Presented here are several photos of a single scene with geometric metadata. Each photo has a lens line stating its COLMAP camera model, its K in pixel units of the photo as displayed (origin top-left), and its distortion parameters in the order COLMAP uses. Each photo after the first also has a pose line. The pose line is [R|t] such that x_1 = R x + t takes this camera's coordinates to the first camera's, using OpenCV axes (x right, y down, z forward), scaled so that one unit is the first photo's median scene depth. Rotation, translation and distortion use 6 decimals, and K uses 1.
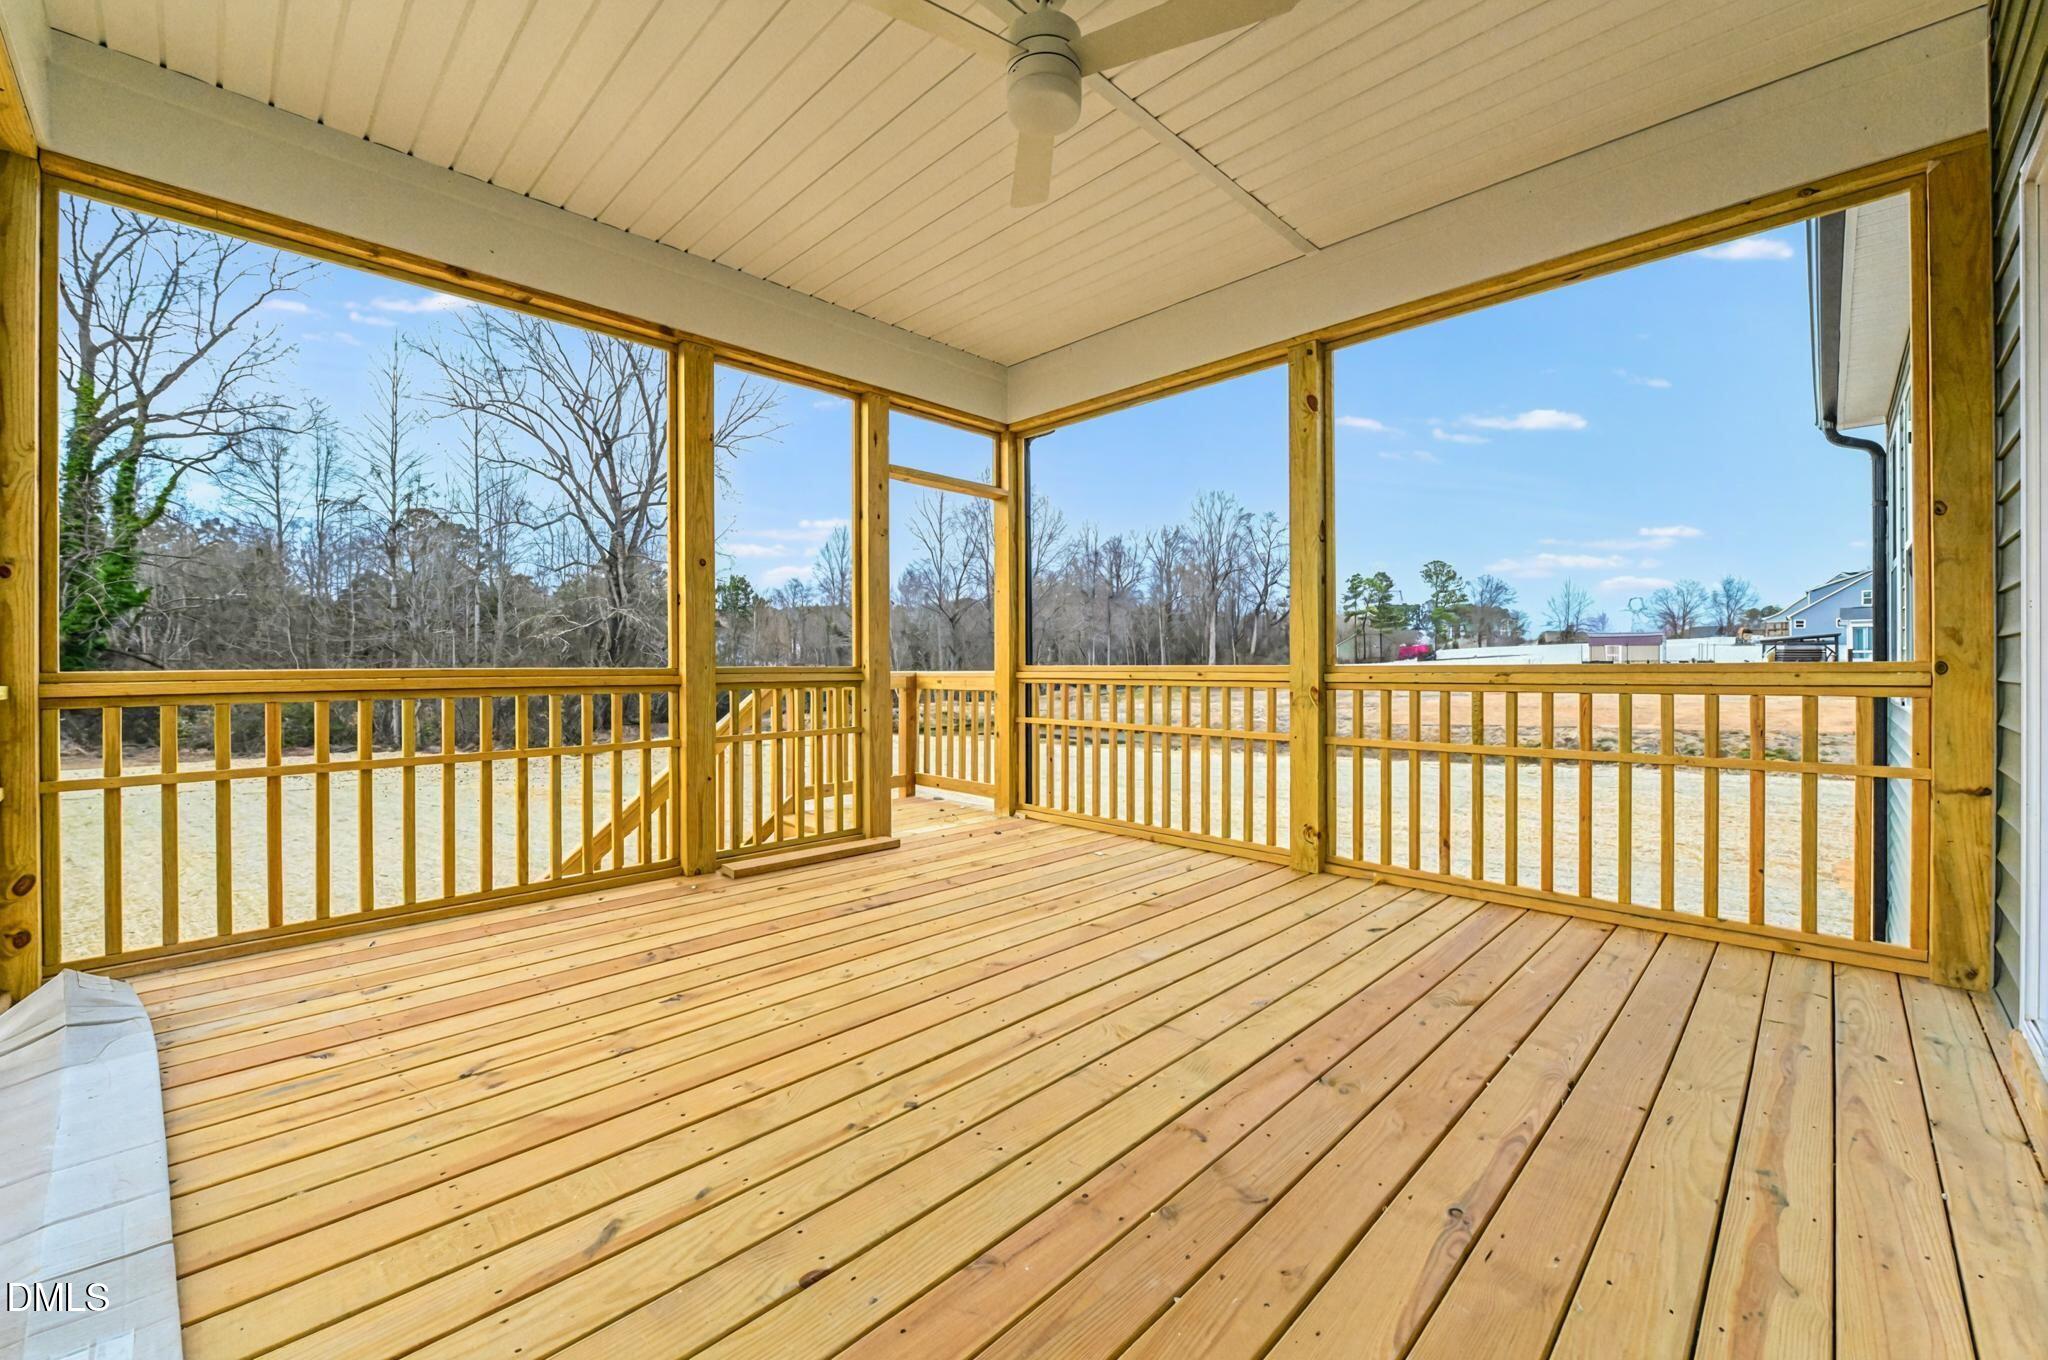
lens RADIAL K [[811.6, 0, 1024.8], [0, 811.6, 669.9], [0, 0, 1]] dist [-0.003611, -0.000156]
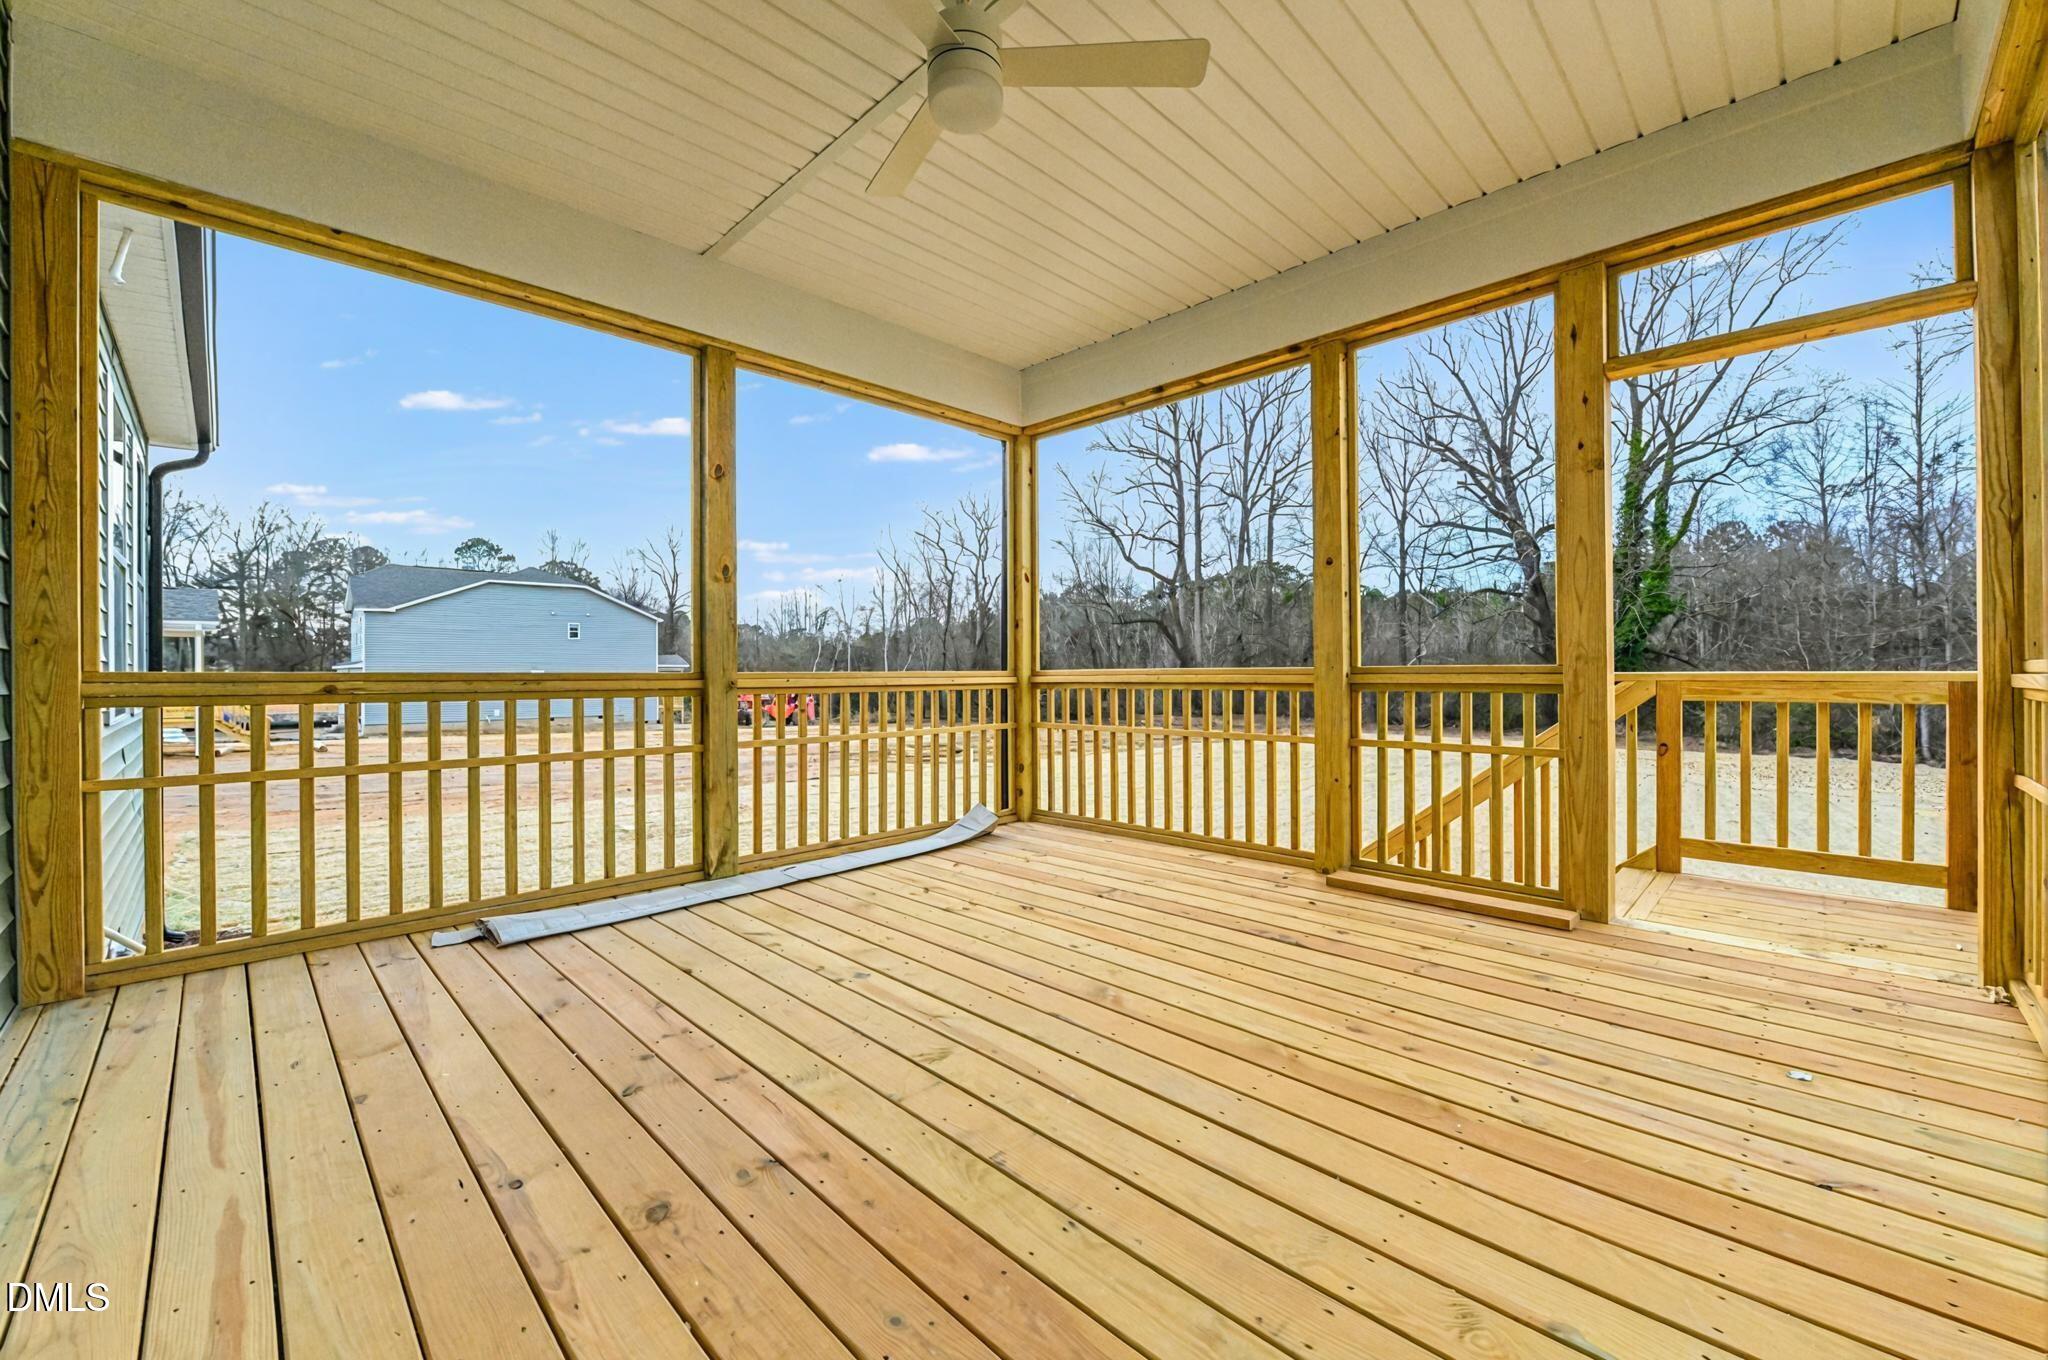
lens RADIAL K [[811.6, 0, 1024.8], [0, 811.6, 669.9], [0, 0, 1]] dist [-0.003611, -0.000156]
pose [[-0.000310, 0.001177, -0.999999, 0.681283], [0.000097, 0.999999, 0.001177, -0.000607], [1.000000, -0.000097, -0.000310, 0.716111]]
